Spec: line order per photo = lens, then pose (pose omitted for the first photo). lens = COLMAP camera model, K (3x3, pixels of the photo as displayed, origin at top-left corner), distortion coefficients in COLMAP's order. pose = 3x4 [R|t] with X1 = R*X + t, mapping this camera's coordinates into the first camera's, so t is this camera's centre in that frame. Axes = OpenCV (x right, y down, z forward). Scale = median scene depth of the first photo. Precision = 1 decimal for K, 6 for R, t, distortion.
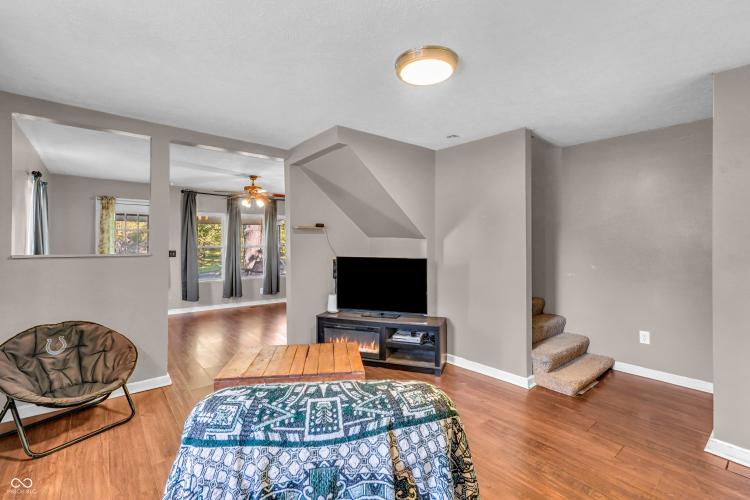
lens RADIAL K [[336.1, 0, 377.5], [0, 336.1, 242.3], [0, 0, 1]] dist [-0.000409, 0.000816]
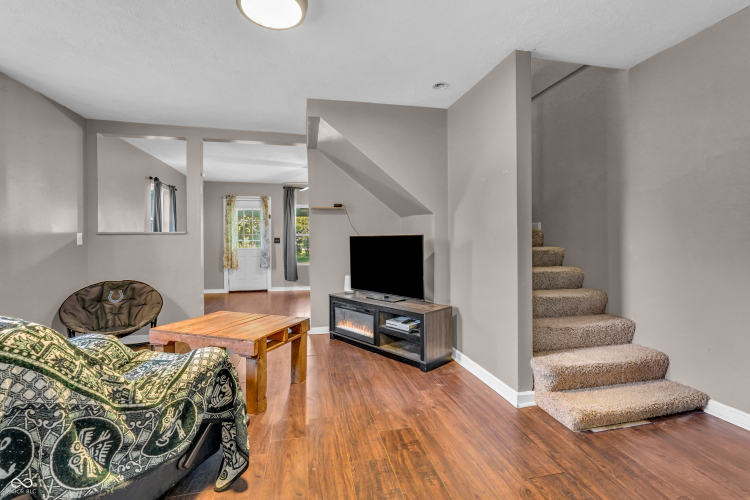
lens RADIAL K [[336.1, 0, 377.5], [0, 336.1, 242.3], [0, 0, 1]] dist [-0.000409, 0.000816]
pose [[0.887807, -0.005369, -0.460185, 0.455134], [0.011162, 0.999889, 0.009869, 0.058232], [0.460081, -0.013898, 0.887768, 0.189892]]
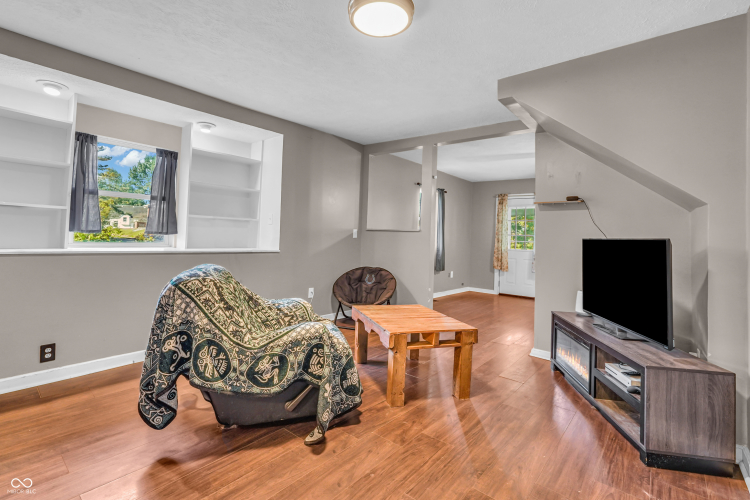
lens RADIAL K [[355.0, 0, 367.5], [0, 355.0, 227.5], [0, 0, 1]] dist [-0.004161, 0.000648]
pose [[0.174366, -0.020323, -0.984471, 0.631183], [-0.031491, 0.999160, -0.026204, 0.060193], [0.984177, 0.035571, 0.173580, 0.461499]]
